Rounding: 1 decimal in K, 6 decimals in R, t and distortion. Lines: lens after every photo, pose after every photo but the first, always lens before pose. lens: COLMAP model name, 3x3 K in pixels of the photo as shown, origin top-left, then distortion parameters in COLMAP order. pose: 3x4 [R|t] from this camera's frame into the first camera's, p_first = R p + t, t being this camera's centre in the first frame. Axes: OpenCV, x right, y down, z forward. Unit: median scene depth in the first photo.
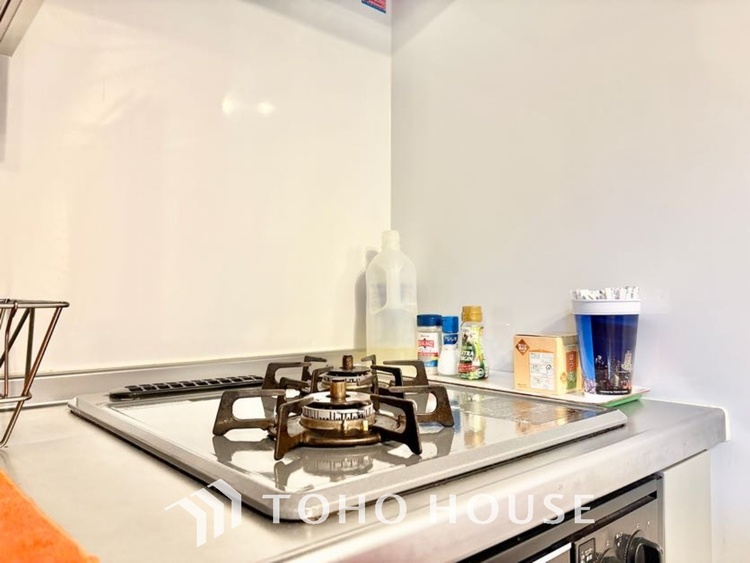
lens RADIAL K [[572.4, 0, 375.0], [0, 572.4, 281.5], [0, 0, 1]] dist [0.054255, -0.081067]
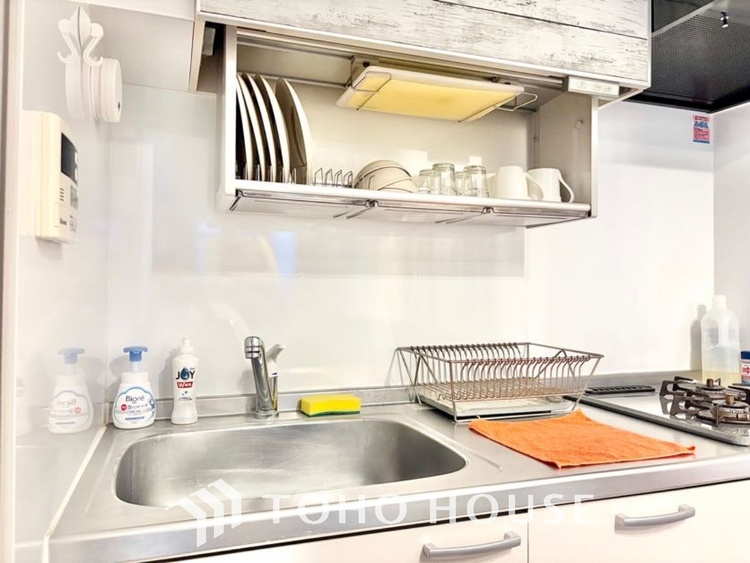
lens RADIAL K [[572.4, 0, 375.0], [0, 572.4, 281.5], [0, 0, 1]] dist [0.054255, -0.081067]
pose [[0.928147, -0.001415, -0.372210, -0.283237], [0.007233, 0.999873, 0.014234, -0.171692], [0.372143, -0.015903, 0.928039, -0.874382]]
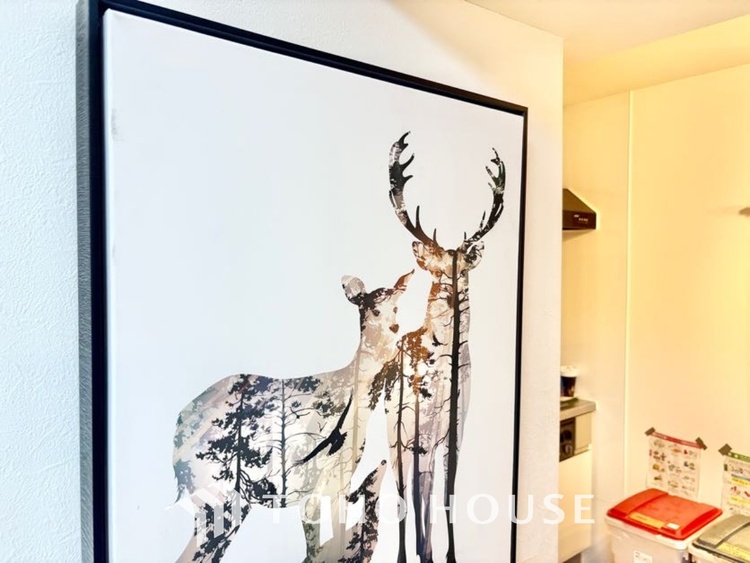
lens RADIAL K [[572.4, 0, 375.0], [0, 572.4, 281.5], [0, 0, 1]] dist [0.054255, -0.081067]
pose [[0.998985, 0.003592, -0.044895, -0.516433], [-0.000746, 0.997999, 0.063229, -0.610423], [0.045032, -0.063131, 0.996989, -2.105504]]
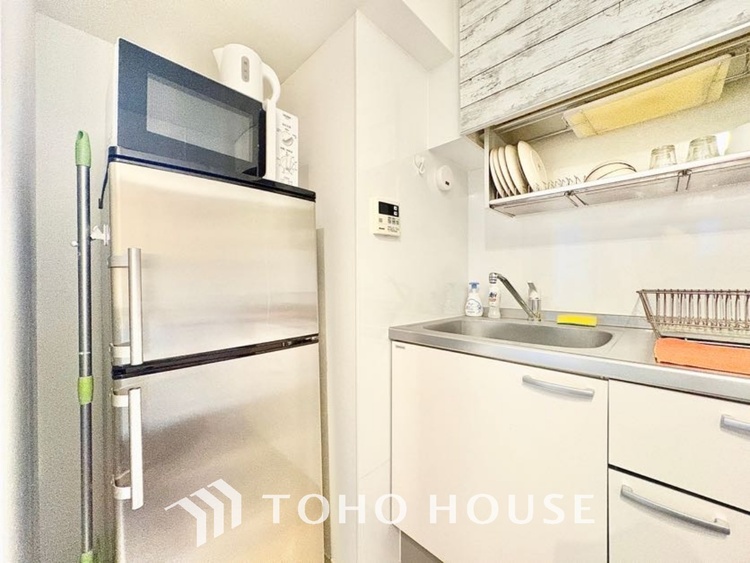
lens RADIAL K [[298.2, 0, 375.0], [0, 298.2, 281.5], [0, 0, 1]] dist [-0.001271, -0.000013]
pose [[0.075575, -0.001328, -0.997139, 0.213845], [0.035547, 0.999367, 0.001363, -0.044802], [0.996506, -0.035549, 0.075574, -0.532588]]
